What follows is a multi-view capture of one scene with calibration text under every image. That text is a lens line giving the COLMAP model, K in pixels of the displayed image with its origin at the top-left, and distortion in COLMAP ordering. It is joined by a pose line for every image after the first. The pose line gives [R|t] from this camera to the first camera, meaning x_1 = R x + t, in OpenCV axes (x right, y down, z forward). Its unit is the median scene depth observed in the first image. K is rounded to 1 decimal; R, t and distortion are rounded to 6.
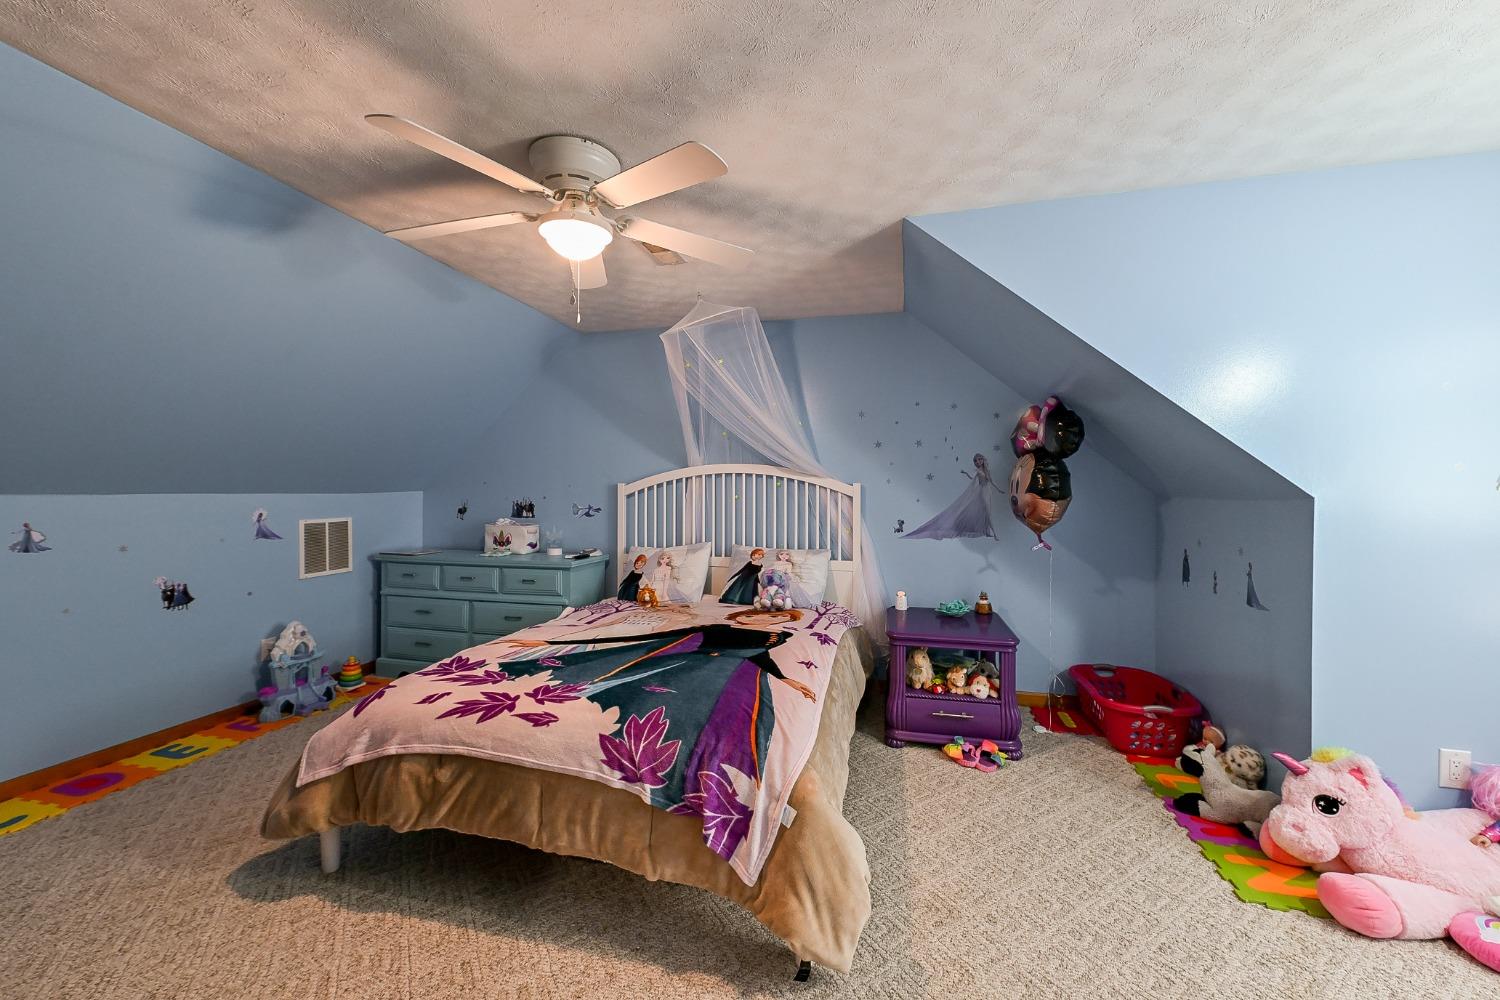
lens RADIAL K [[589.8, 0, 748.1], [0, 589.8, 501.3], [0, 0, 1]] dist [0.005482, -0.001399]
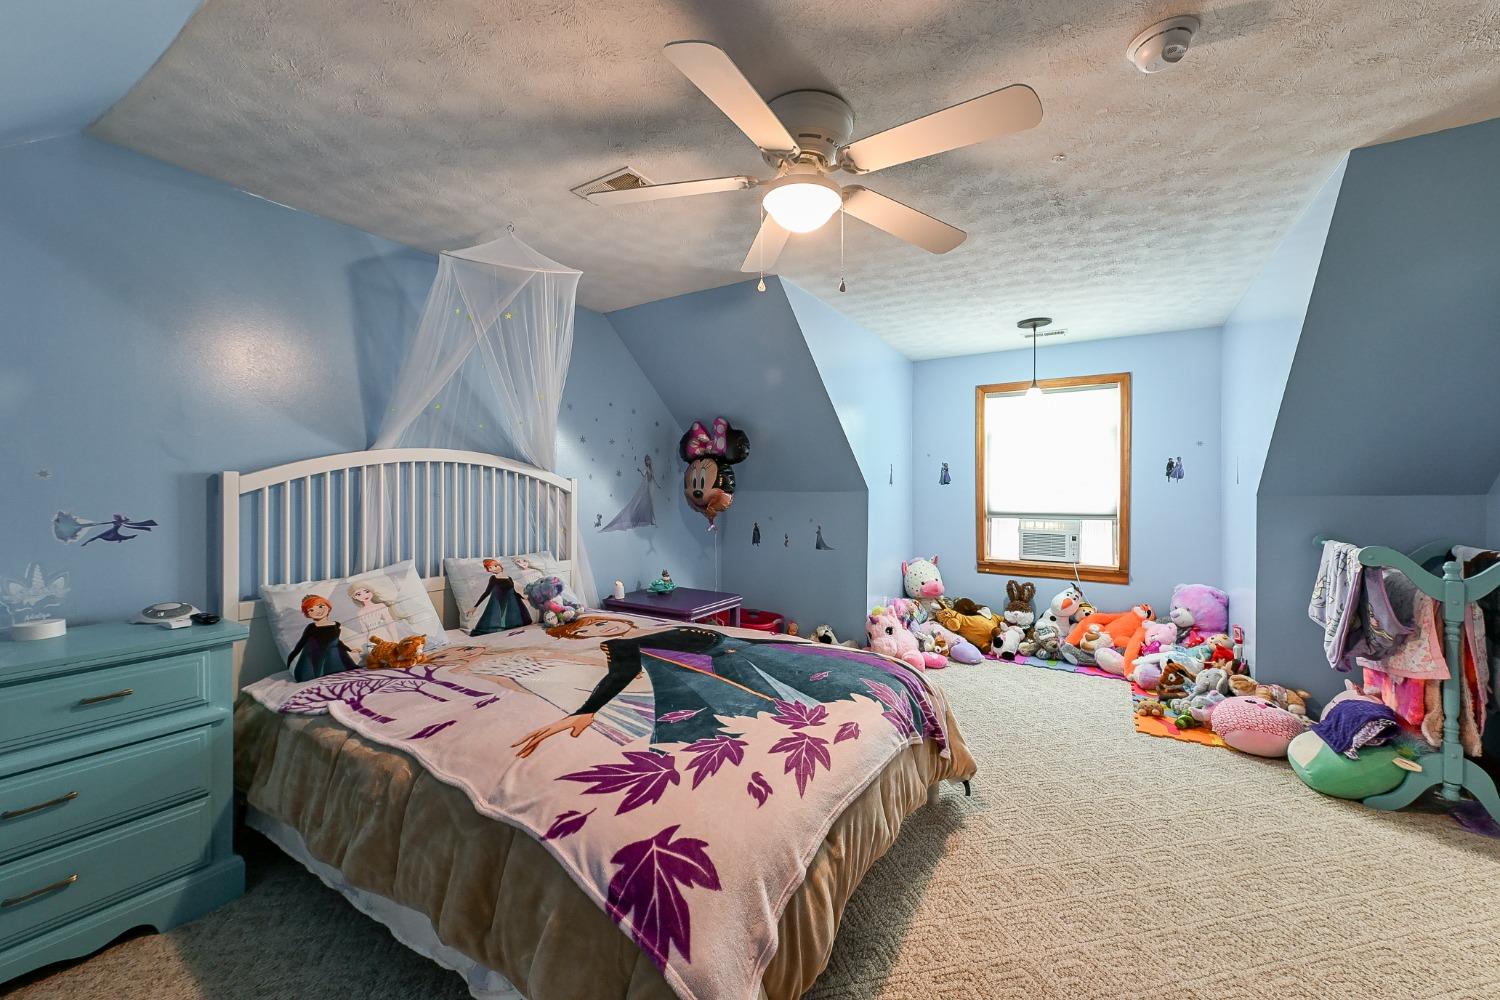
lens RADIAL K [[589.8, 0, 746.9], [0, 589.8, 489.8], [0, 0, 1]] dist [0.005482, -0.001399]
pose [[0.305787, -0.005854, 0.952082, -0.711143], [0.013548, 0.999907, 0.001797, -0.010692], [-0.952004, 0.012349, 0.305837, 0.474778]]
